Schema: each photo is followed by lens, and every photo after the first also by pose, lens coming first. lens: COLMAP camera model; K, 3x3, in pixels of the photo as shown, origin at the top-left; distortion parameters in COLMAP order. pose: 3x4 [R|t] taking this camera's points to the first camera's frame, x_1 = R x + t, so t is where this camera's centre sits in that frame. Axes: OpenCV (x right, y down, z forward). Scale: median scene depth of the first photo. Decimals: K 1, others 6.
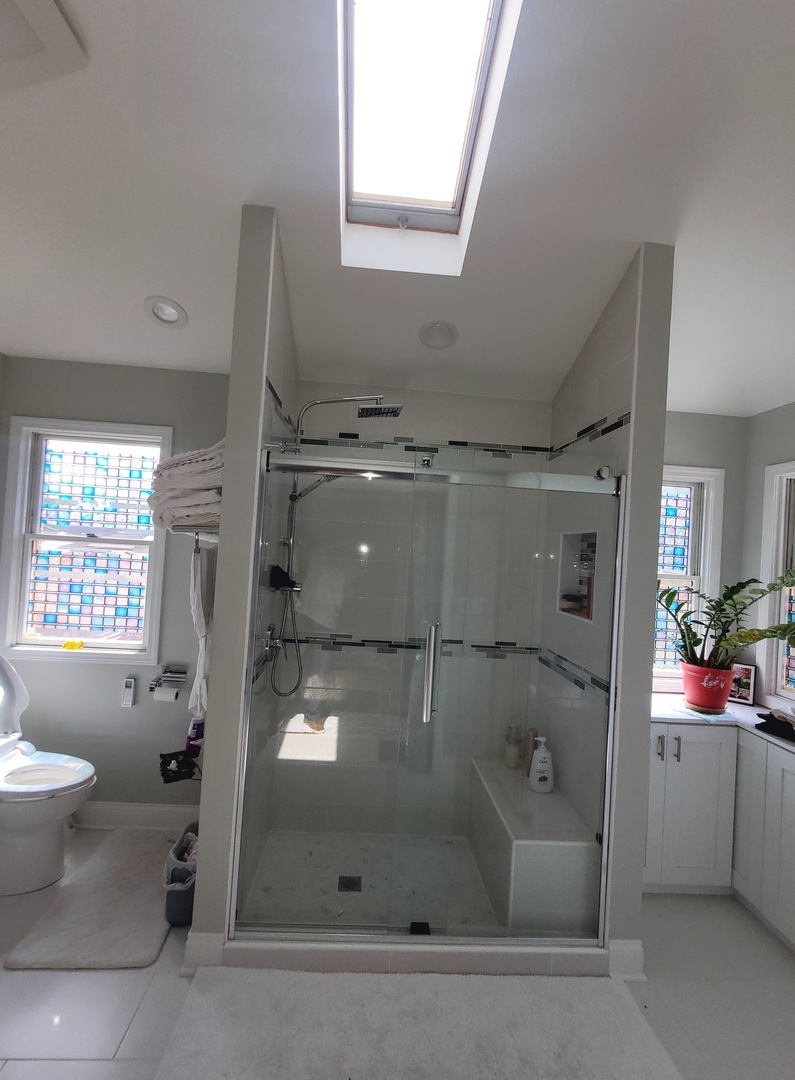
lens RADIAL K [[507.8, 0, 397.5], [0, 507.8, 540.0], [0, 0, 1]] dist [0.000247, -0.000057]
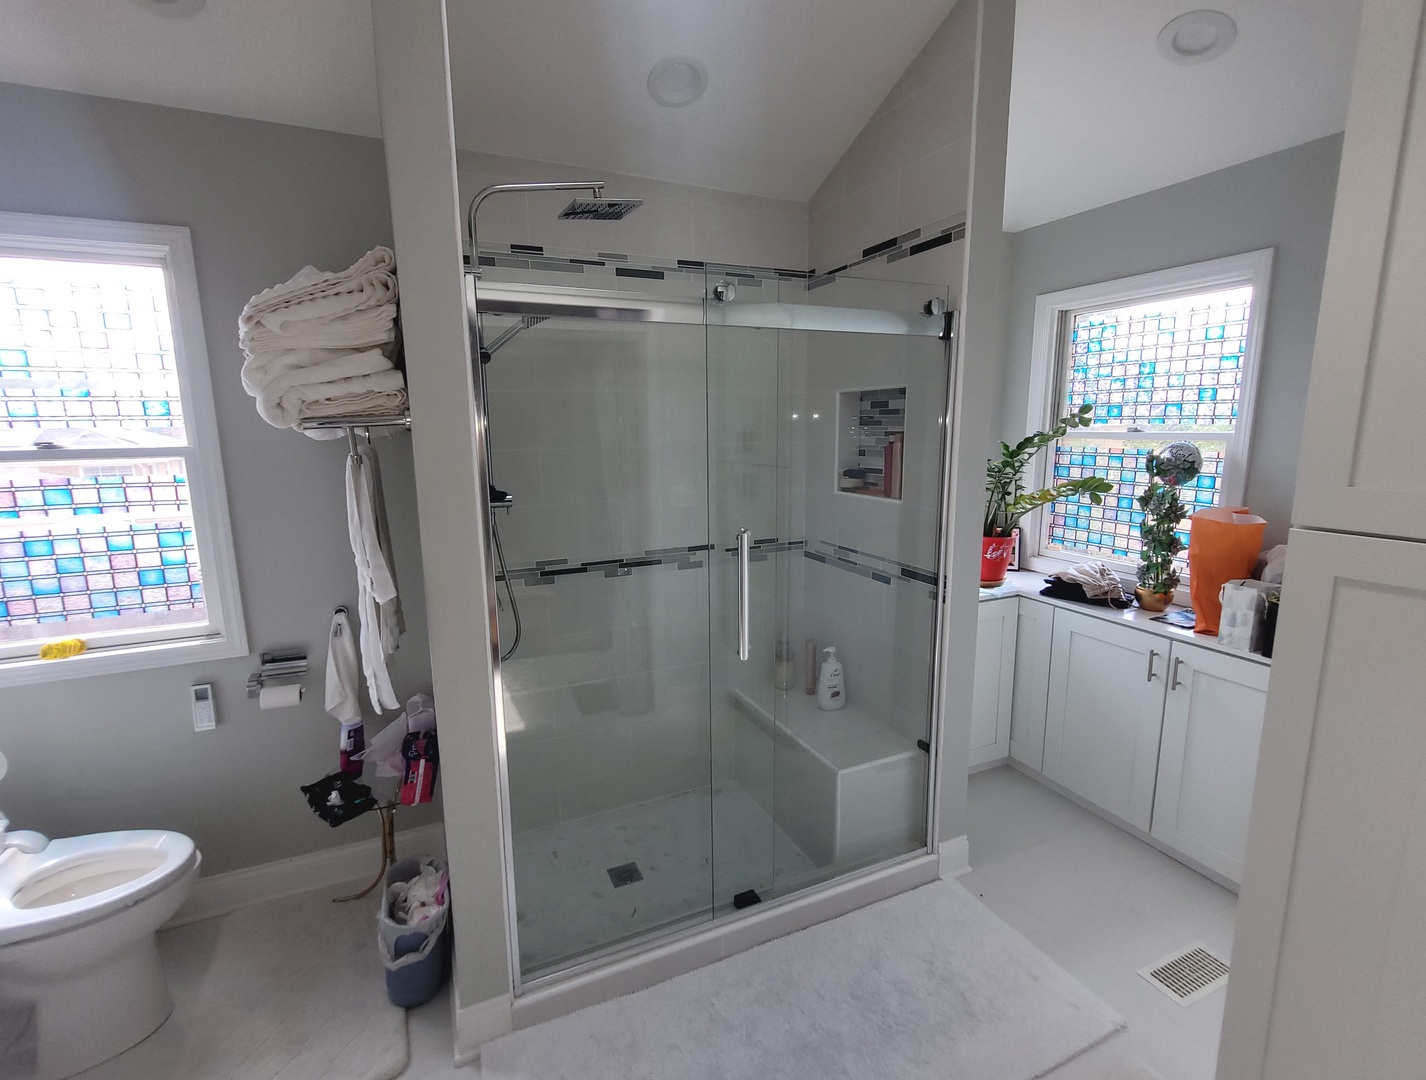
lens RADIAL K [[671.1, 0, 713.0], [0, 671.1, 540.0], [0, 0, 1]] dist [0.000280, 0.000328]
pose [[0.929460, -0.133509, 0.343917, -0.239516], [0.060072, 0.974550, 0.215972, -0.024683], [-0.363999, -0.180078, 0.913826, 0.112707]]
